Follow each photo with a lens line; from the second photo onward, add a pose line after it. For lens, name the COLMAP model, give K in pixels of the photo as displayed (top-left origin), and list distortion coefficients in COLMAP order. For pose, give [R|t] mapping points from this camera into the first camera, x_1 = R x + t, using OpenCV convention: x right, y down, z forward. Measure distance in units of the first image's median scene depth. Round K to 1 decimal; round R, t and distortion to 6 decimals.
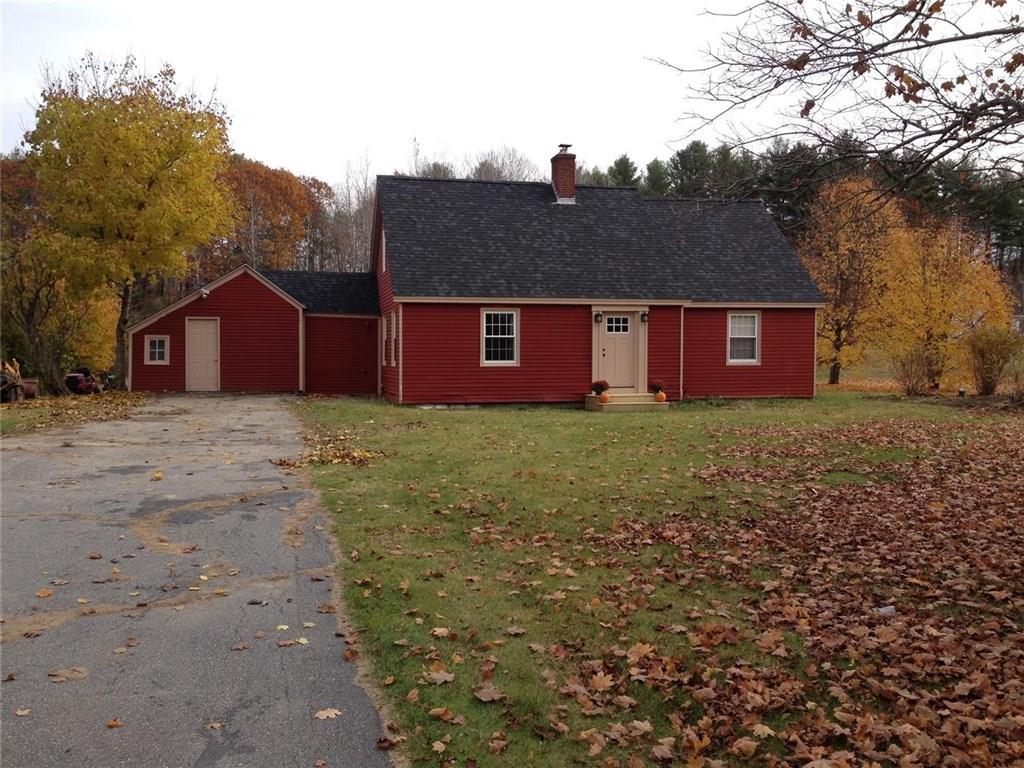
lens RADIAL K [[942.9, 0, 512.0], [0, 942.9, 384.0], [0, 0, 1]] dist [0.063482, -0.004556]
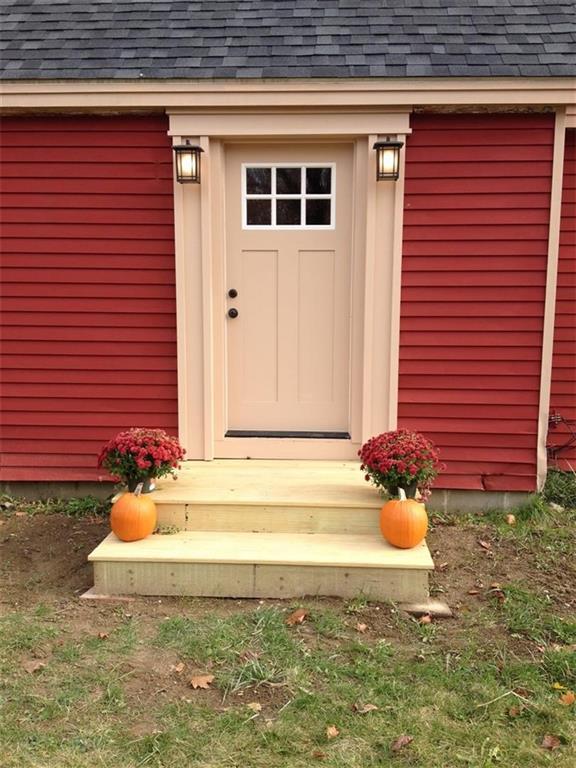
lens RADIAL K [[707.2, 0, 310.8], [0, 707.2, 382.9], [0, 0, 1]] dist [0.063482, -0.004556]
pose [[0.964473, 0.044752, -0.260363, 0.163366], [-0.020746, 0.995334, 0.094232, -0.028844], [0.263366, -0.085483, 0.960901, 0.774084]]
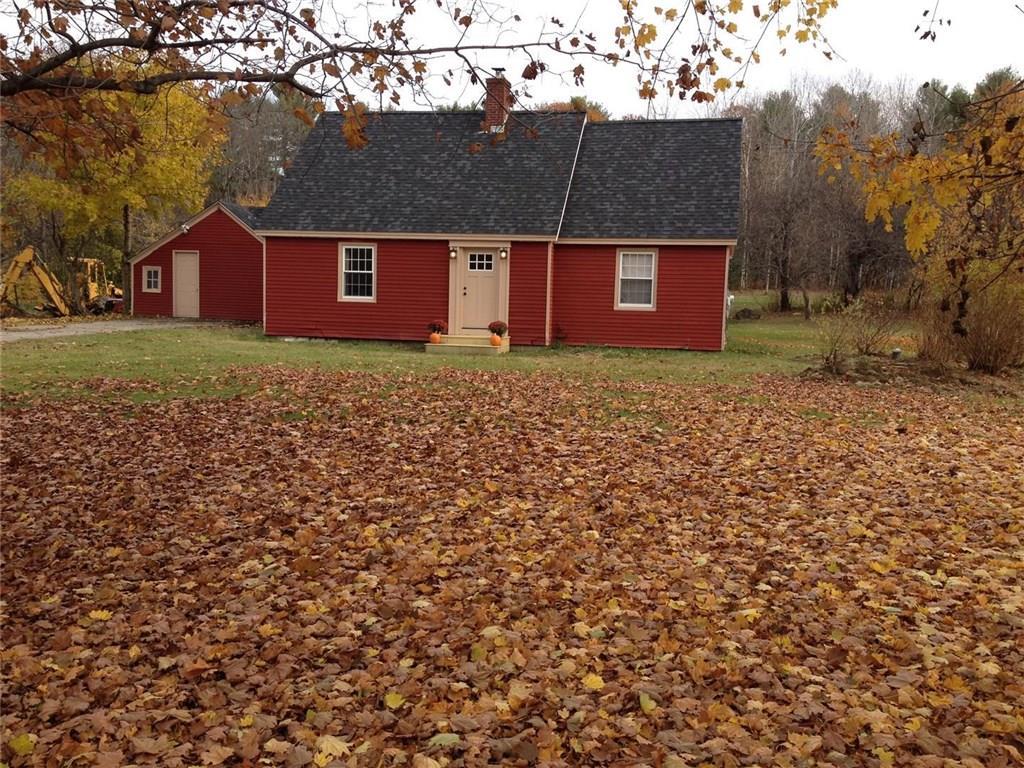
lens RADIAL K [[942.9, 0, 512.0], [0, 942.9, 384.0], [0, 0, 1]] dist [0.063482, -0.004556]
pose [[0.907784, 0.065908, -0.414228, 0.512289], [-0.041852, 0.996882, 0.066895, -0.005615], [0.417346, -0.043390, 0.907711, 0.150564]]
